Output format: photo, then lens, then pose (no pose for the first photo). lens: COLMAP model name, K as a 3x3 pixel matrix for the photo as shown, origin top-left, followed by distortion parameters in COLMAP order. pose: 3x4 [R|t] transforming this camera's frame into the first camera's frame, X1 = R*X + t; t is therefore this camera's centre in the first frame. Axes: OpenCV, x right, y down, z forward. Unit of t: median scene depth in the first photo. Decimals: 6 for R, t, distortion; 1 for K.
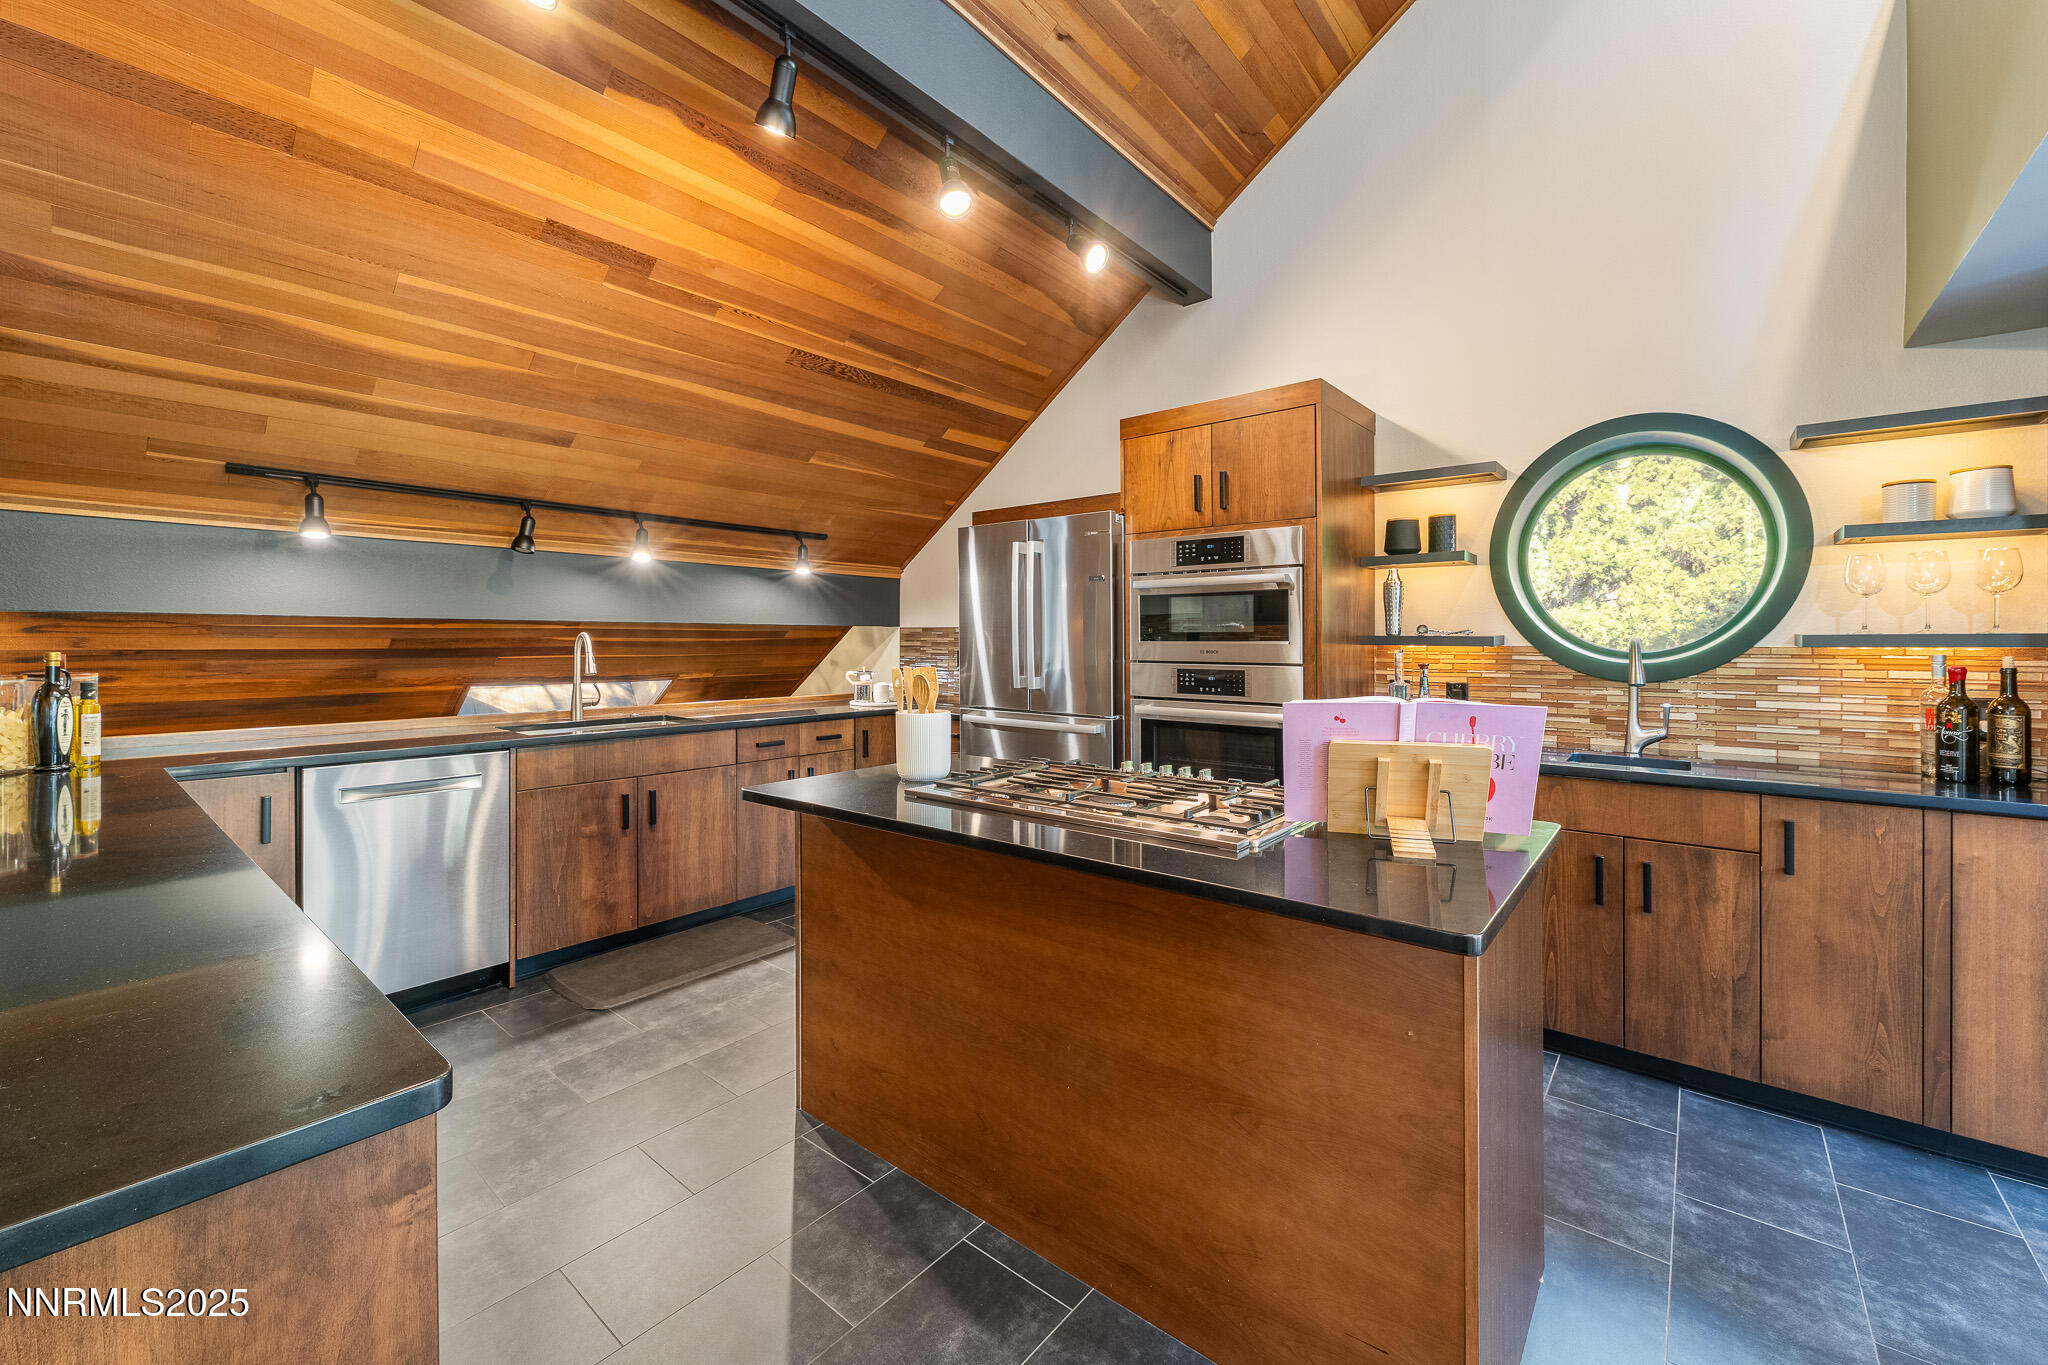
lens RADIAL K [[811.8, 0, 1025.6], [0, 811.8, 652.0], [0, 0, 1]] dist [-0.000151, -0.000004]
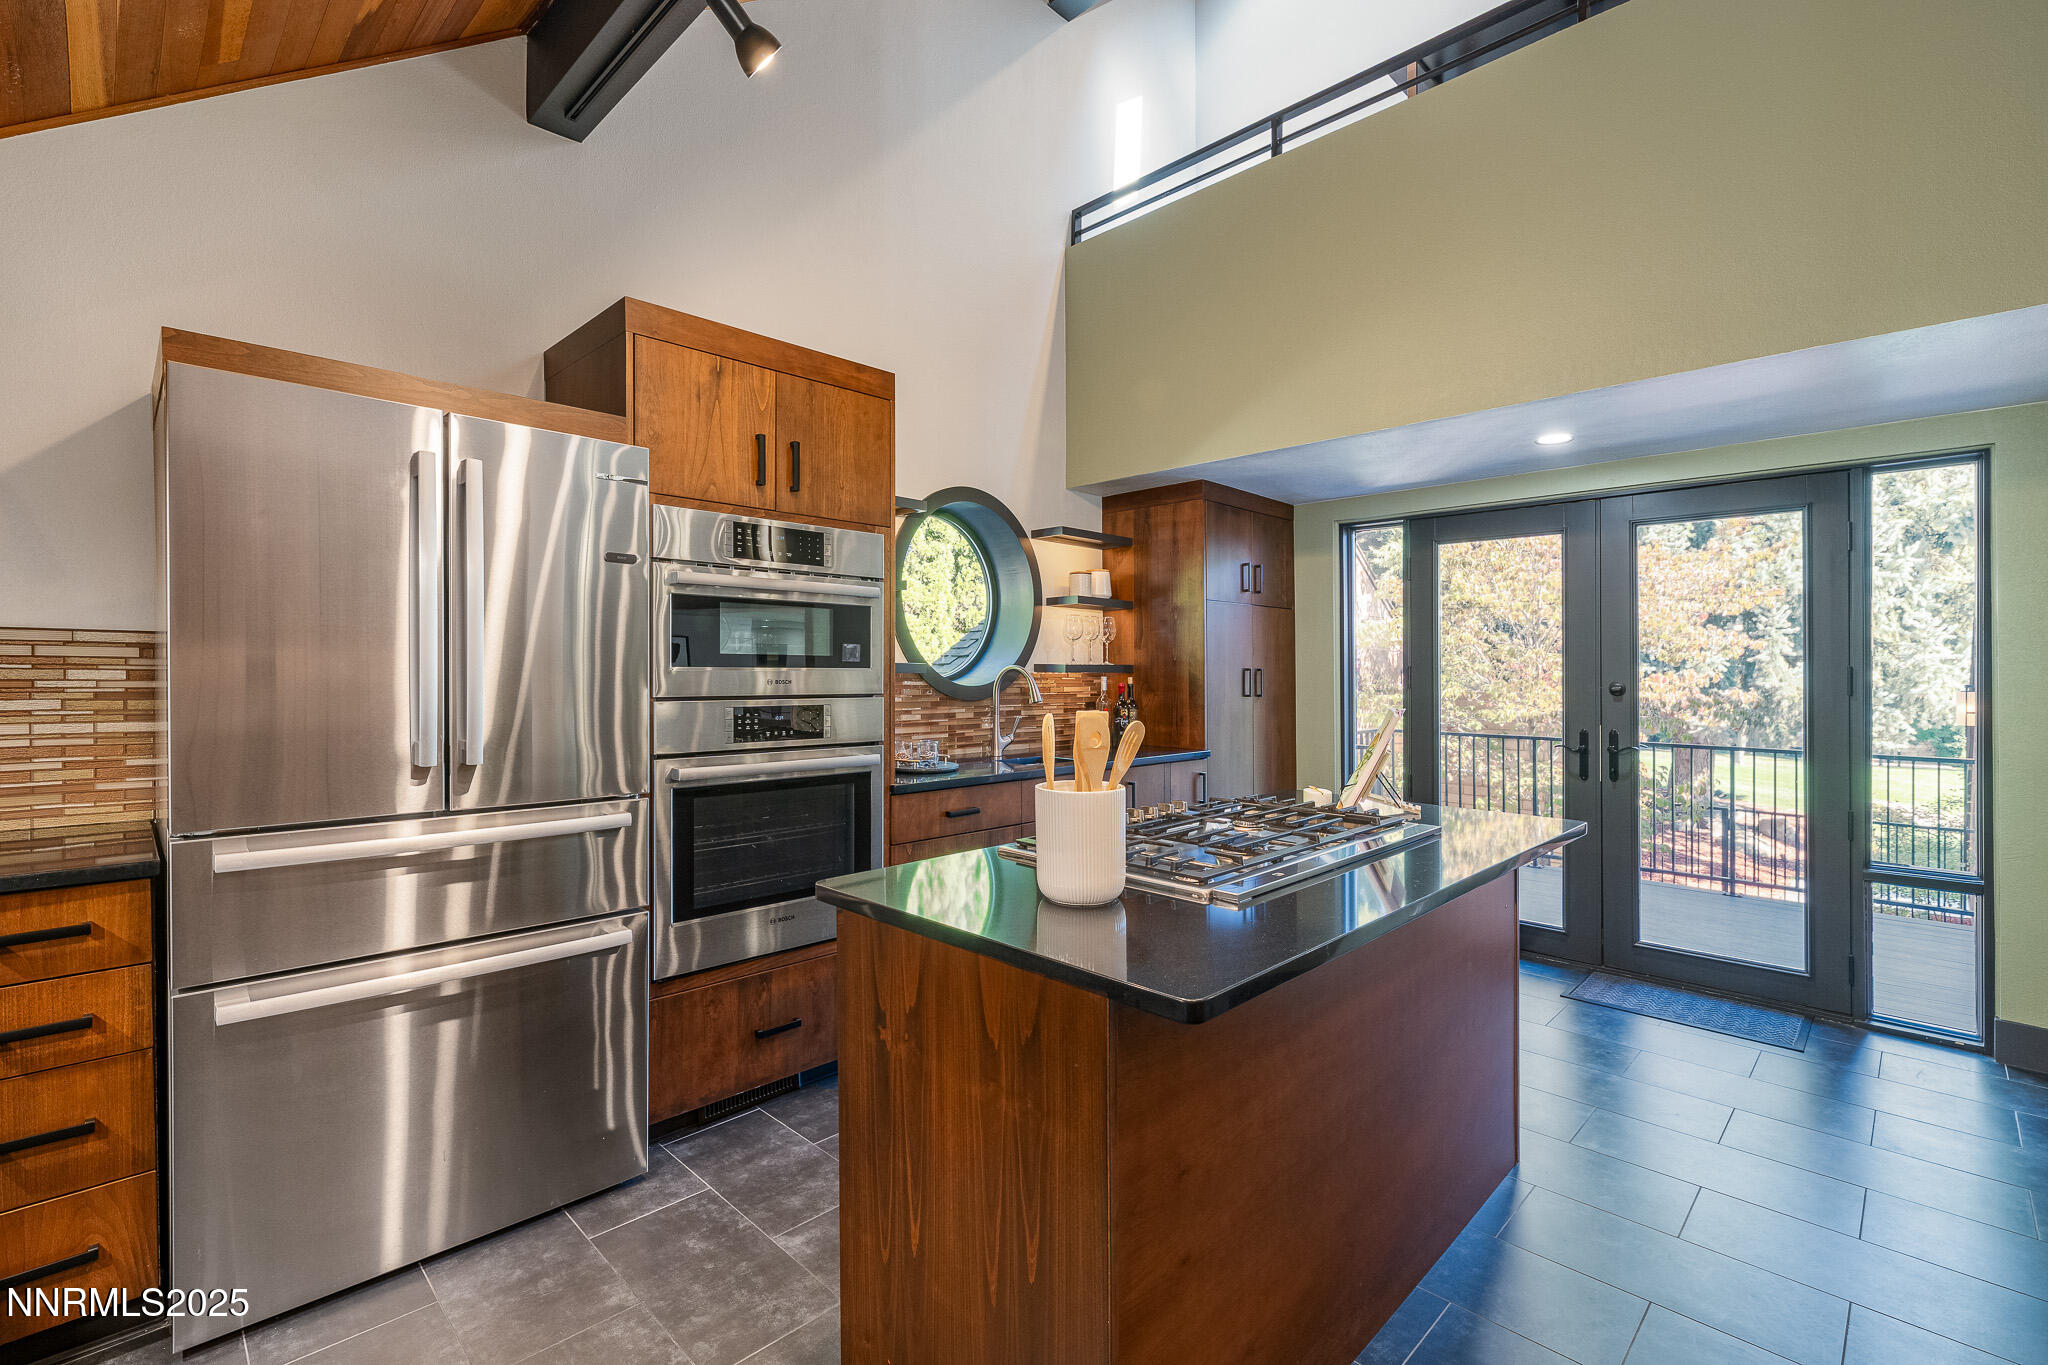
lens RADIAL K [[919.9, 0, 1024.0], [0, 919.9, 682.5], [0, 0, 1]] dist [0.001806, 0.000235]
pose [[0.082988, -0.010314, 0.996497, -0.592289], [0.013366, 0.999868, 0.009236, -0.003816], [-0.996461, 0.012553, 0.083115, 0.719018]]
